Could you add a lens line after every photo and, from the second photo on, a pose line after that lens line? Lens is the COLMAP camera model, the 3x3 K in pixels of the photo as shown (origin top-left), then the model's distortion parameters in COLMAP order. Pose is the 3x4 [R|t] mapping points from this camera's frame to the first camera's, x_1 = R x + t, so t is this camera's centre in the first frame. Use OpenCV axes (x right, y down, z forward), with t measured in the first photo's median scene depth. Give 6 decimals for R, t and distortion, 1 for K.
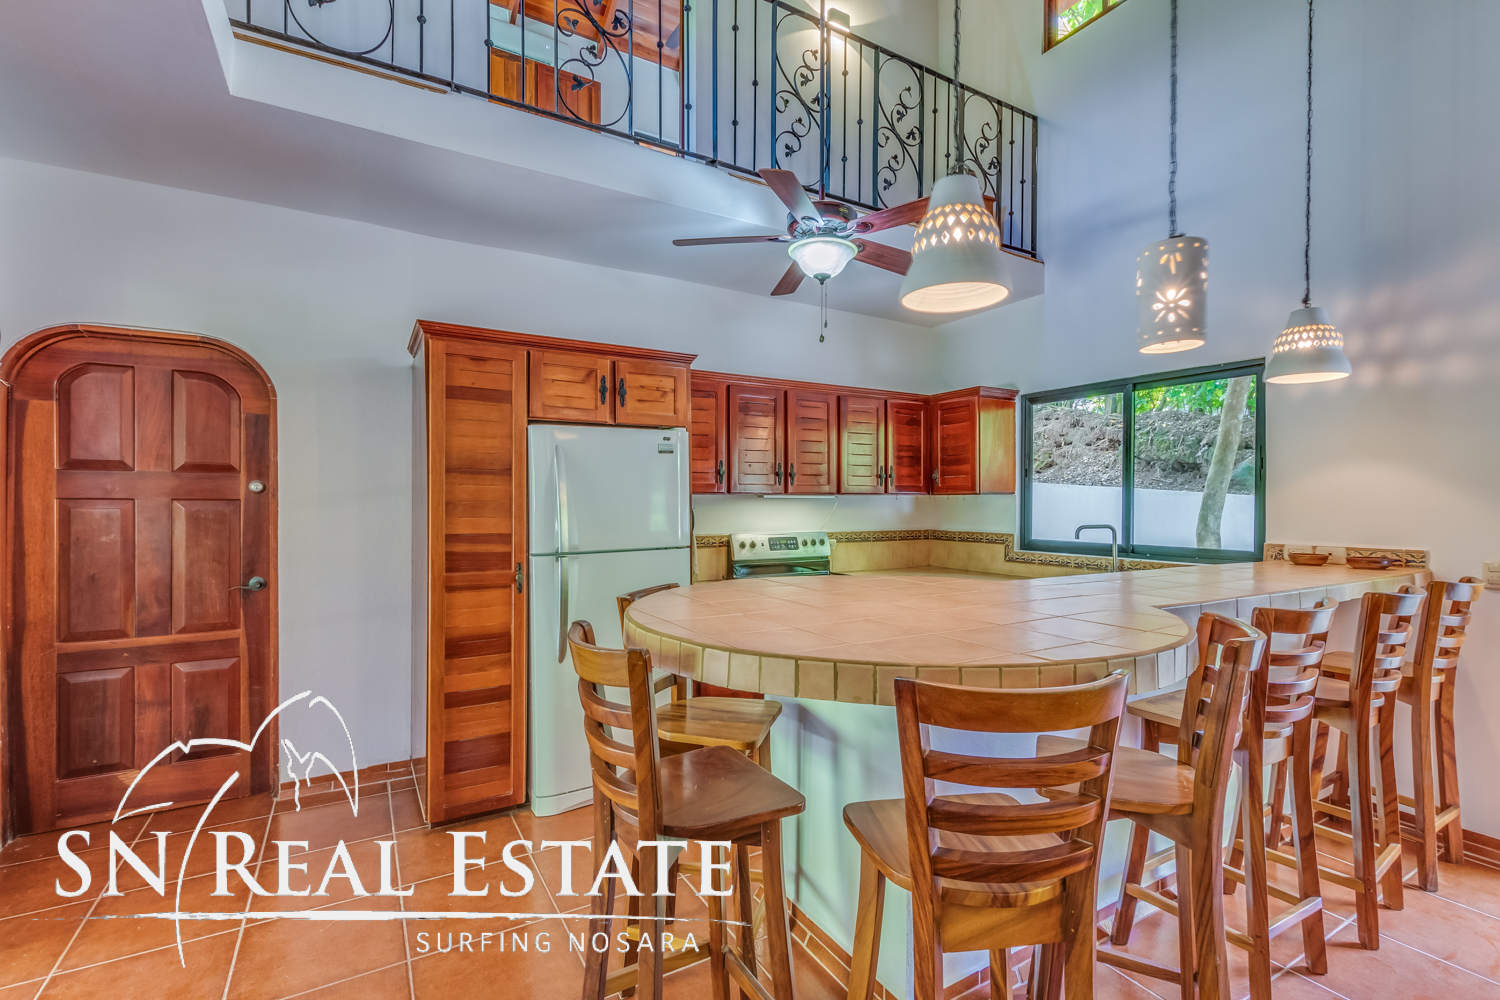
lens RADIAL K [[673.5, 0, 755.2], [0, 673.5, 503.0], [0, 0, 1]] dist [0.003334, 0.000270]
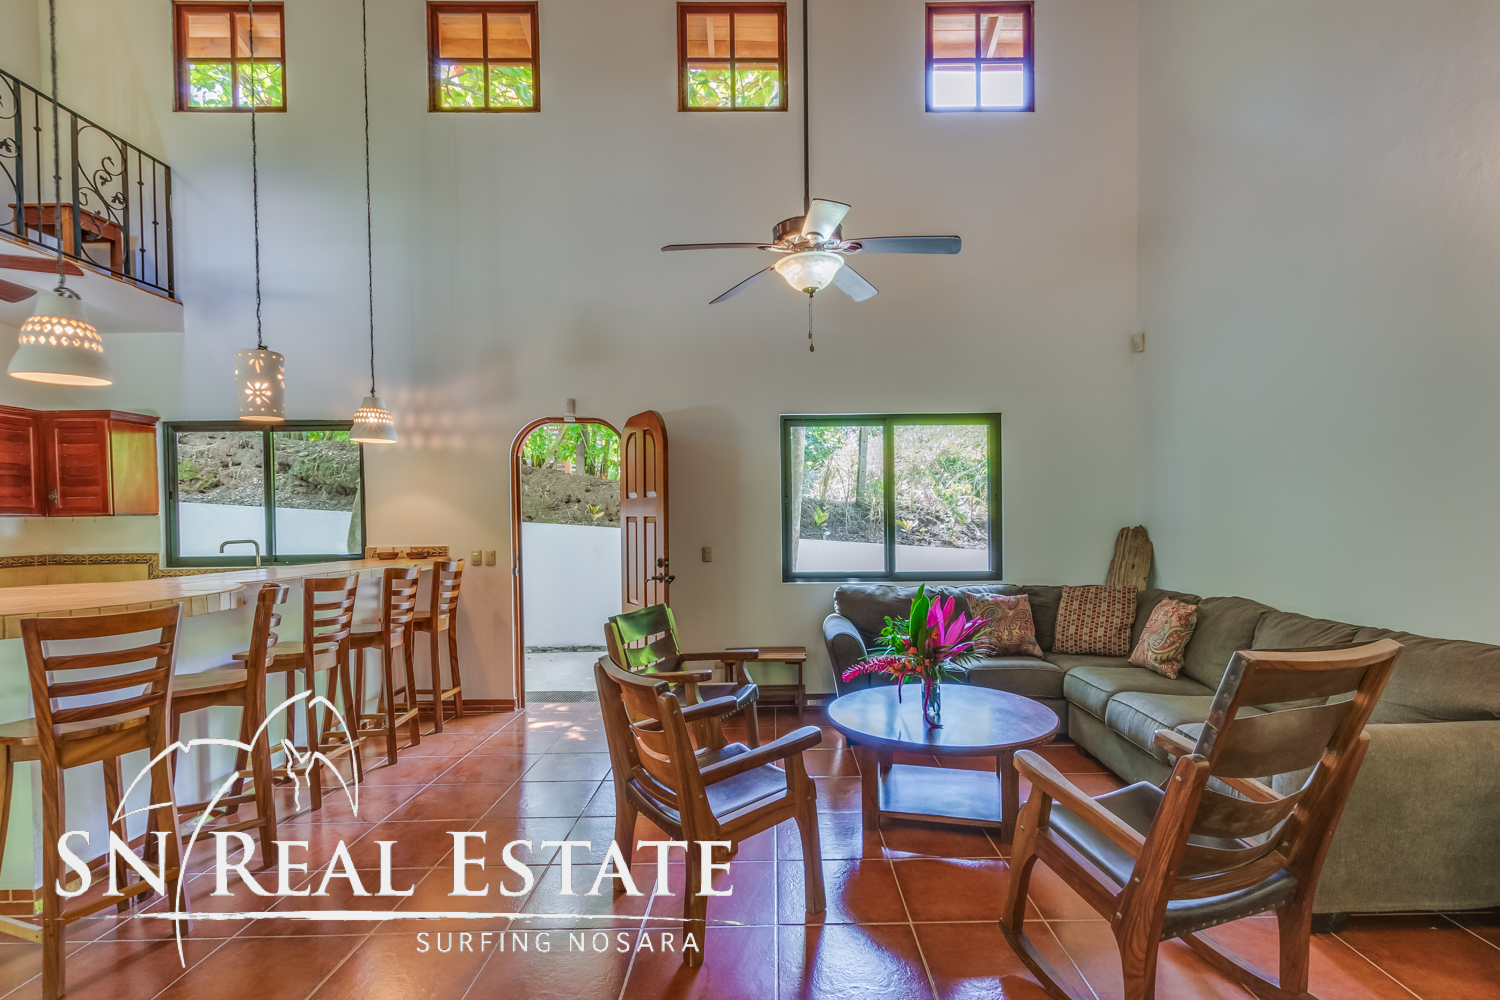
lens RADIAL K [[715.7, 0, 785.9], [0, 715.7, 530.4], [0, 0, 1]] dist [0.000633, 0.000295]
pose [[0.493935, -0.026288, 0.869101, -0.116281], [0.016935, 0.999644, 0.020613, 0.004641], [-0.869334, 0.004537, 0.494204, -0.454764]]
